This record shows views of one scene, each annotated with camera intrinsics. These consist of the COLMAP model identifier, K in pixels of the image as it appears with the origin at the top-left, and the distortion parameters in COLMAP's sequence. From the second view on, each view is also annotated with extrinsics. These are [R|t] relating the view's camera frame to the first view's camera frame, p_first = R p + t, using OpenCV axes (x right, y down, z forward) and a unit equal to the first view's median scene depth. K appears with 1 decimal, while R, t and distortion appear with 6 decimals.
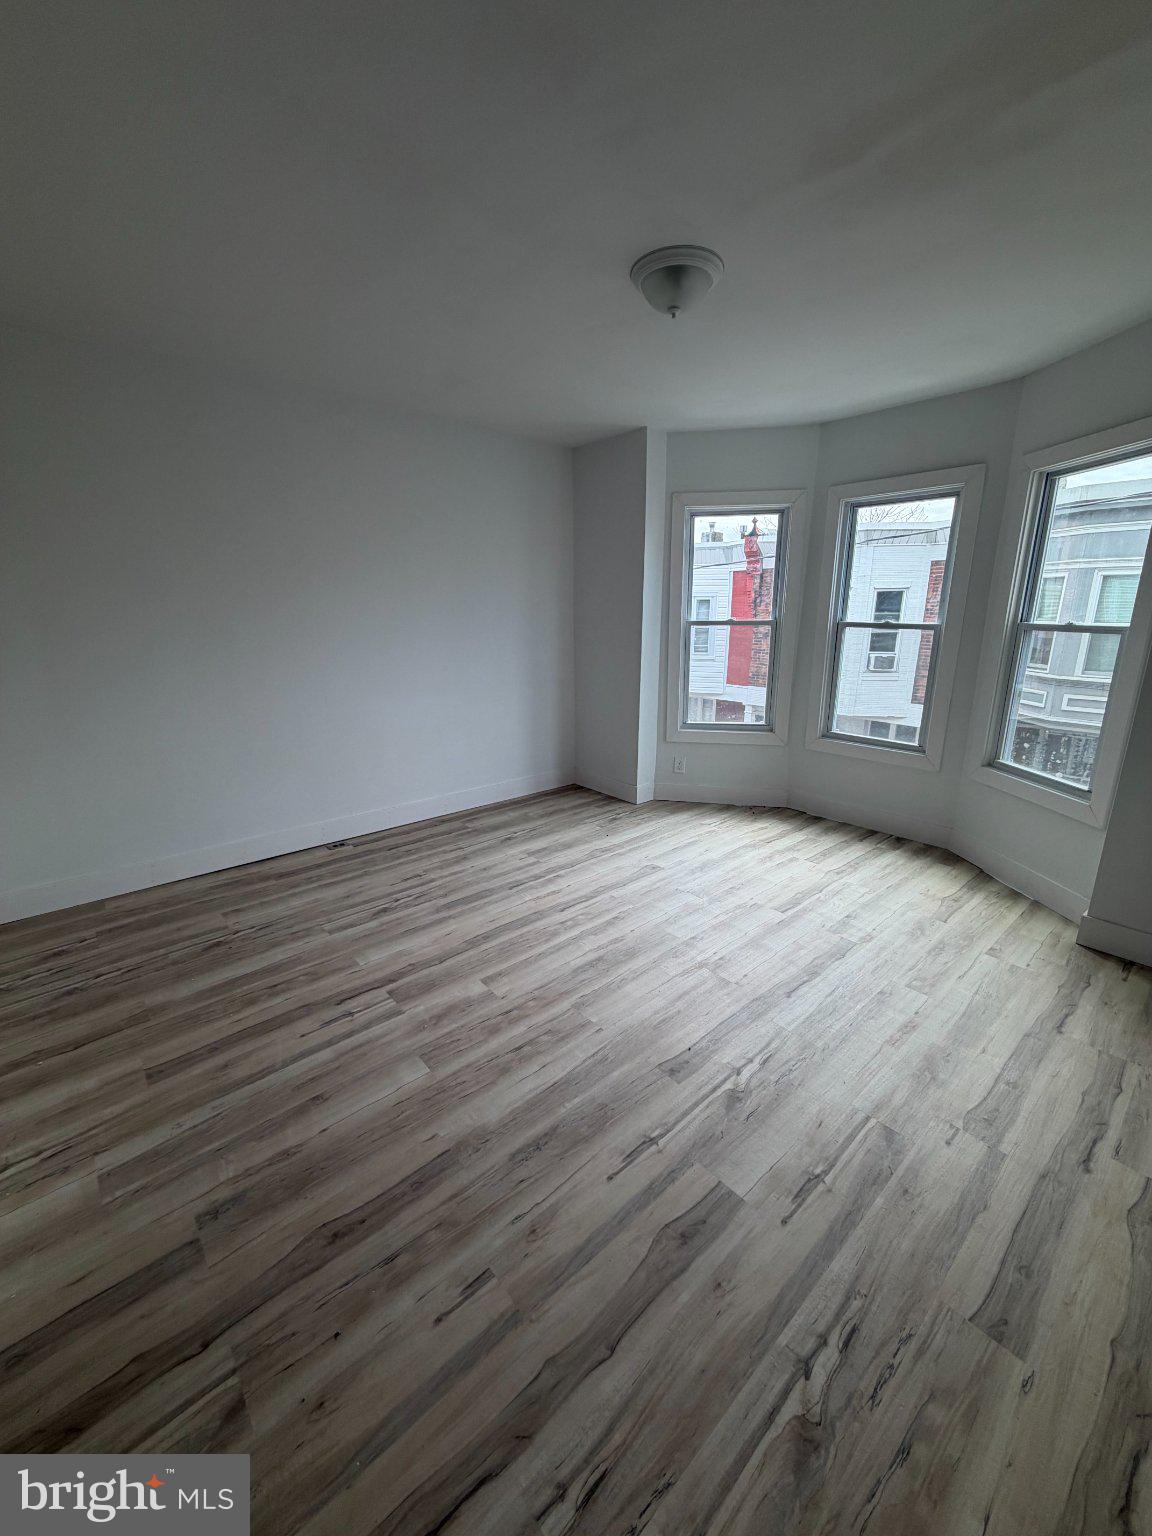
lens RADIAL K [[610.7, 0, 574.3], [0, 610.7, 762.8], [0, 0, 1]] dist [-0.002314, 0.000331]
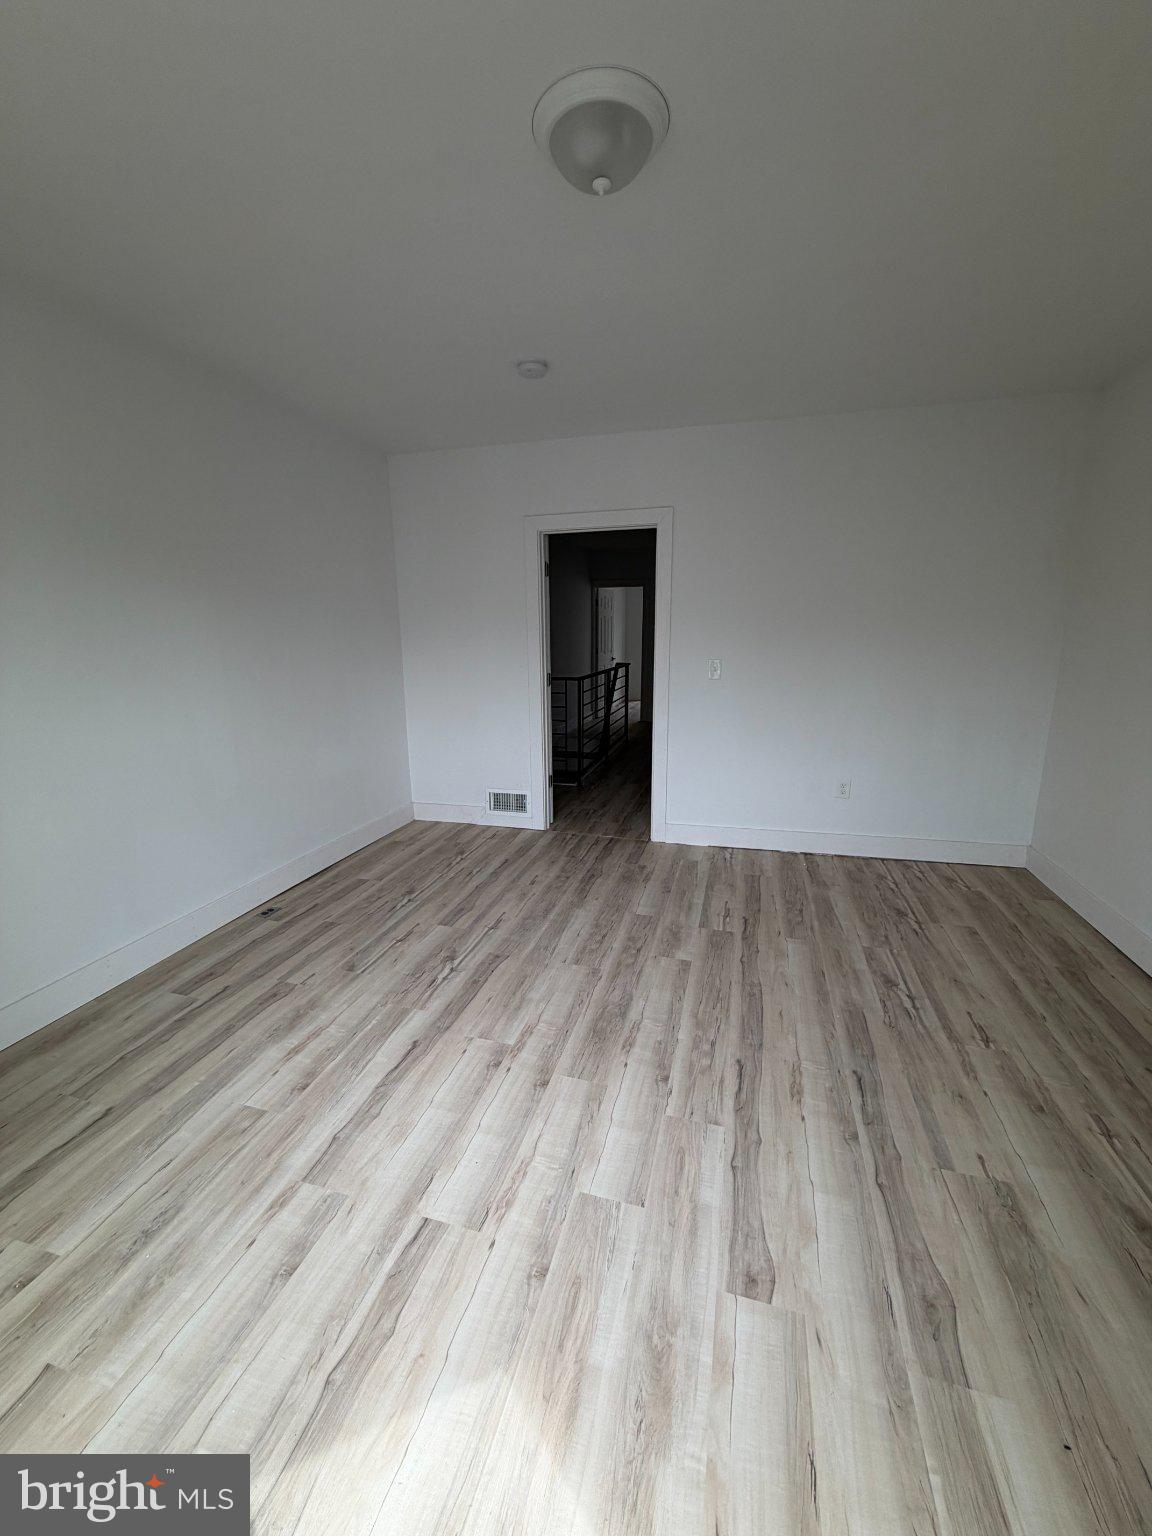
lens RADIAL K [[610.7, 0, 574.3], [0, 610.7, 762.8], [0, 0, 1]] dist [-0.002314, 0.000331]
pose [[-0.840321, 0.120773, -0.528465, 0.499636], [-0.126048, 0.904614, 0.407167, -0.345767], [0.527232, 0.408763, -0.744943, 1.402059]]
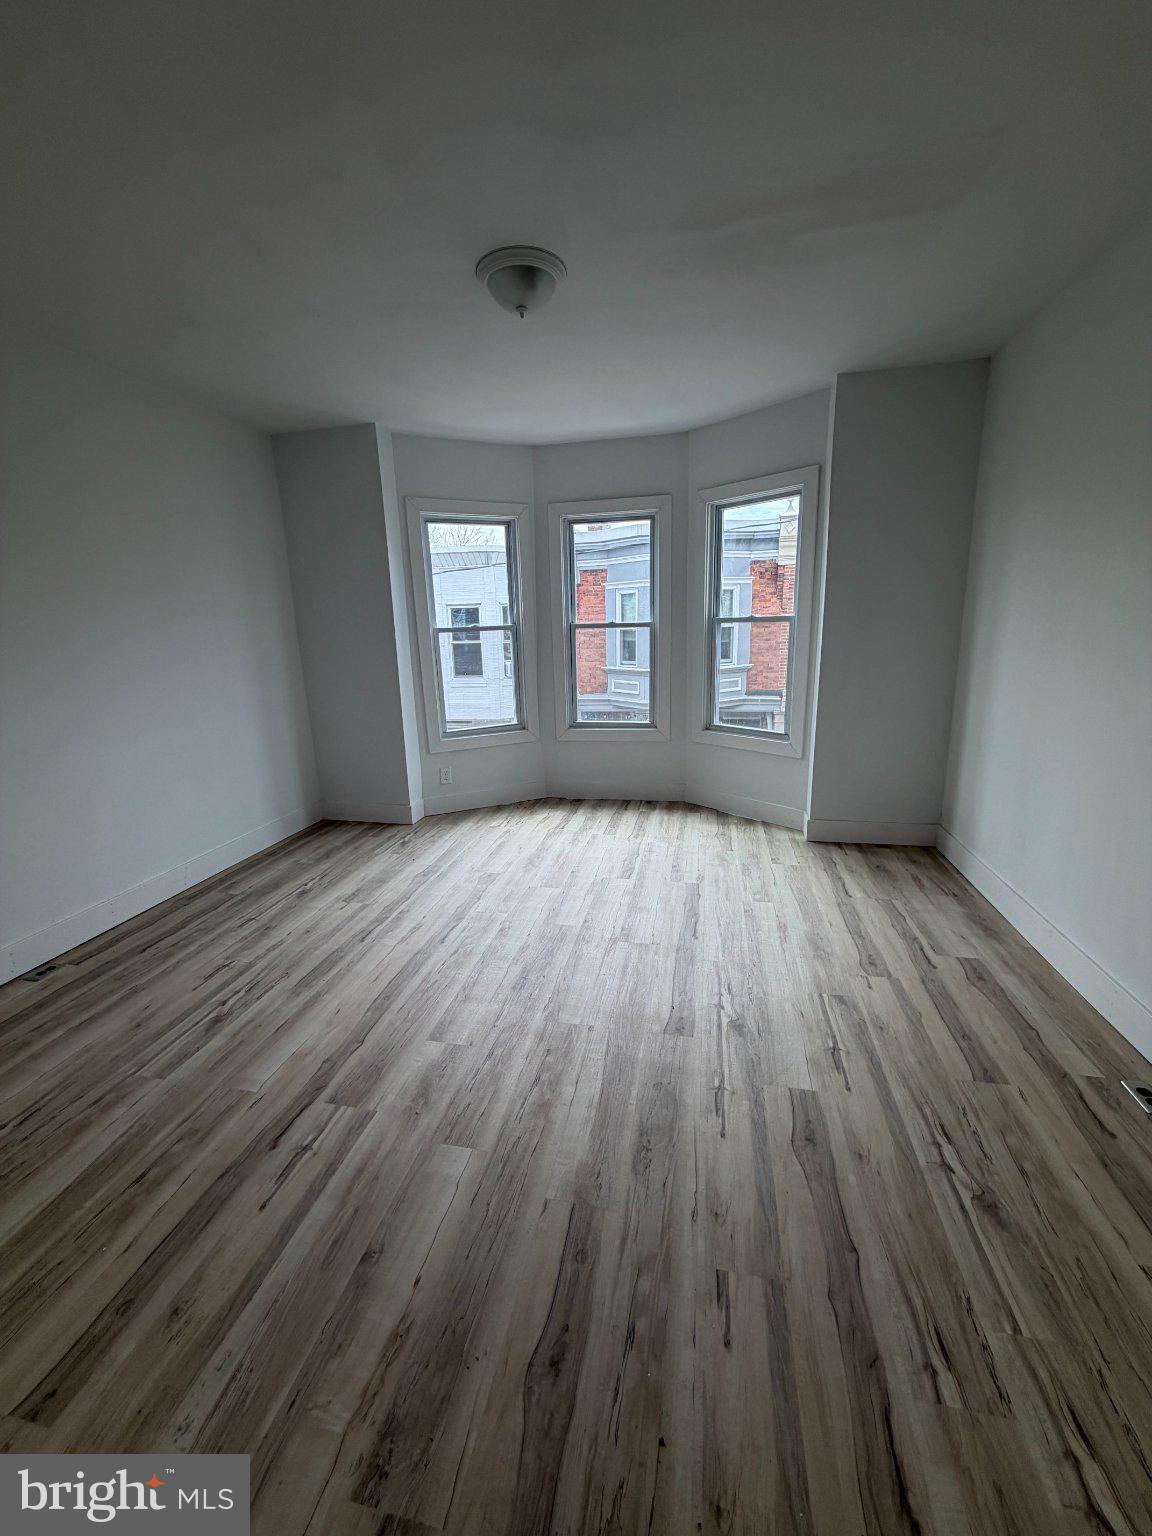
lens RADIAL K [[610.7, 0, 574.3], [0, 610.7, 762.8], [0, 0, 1]] dist [-0.002314, 0.000331]
pose [[0.801936, -0.155809, 0.576733, -0.377268], [0.174436, 0.984391, 0.023391, -0.005742], [-0.571376, 0.081845, 0.816597, 0.144434]]
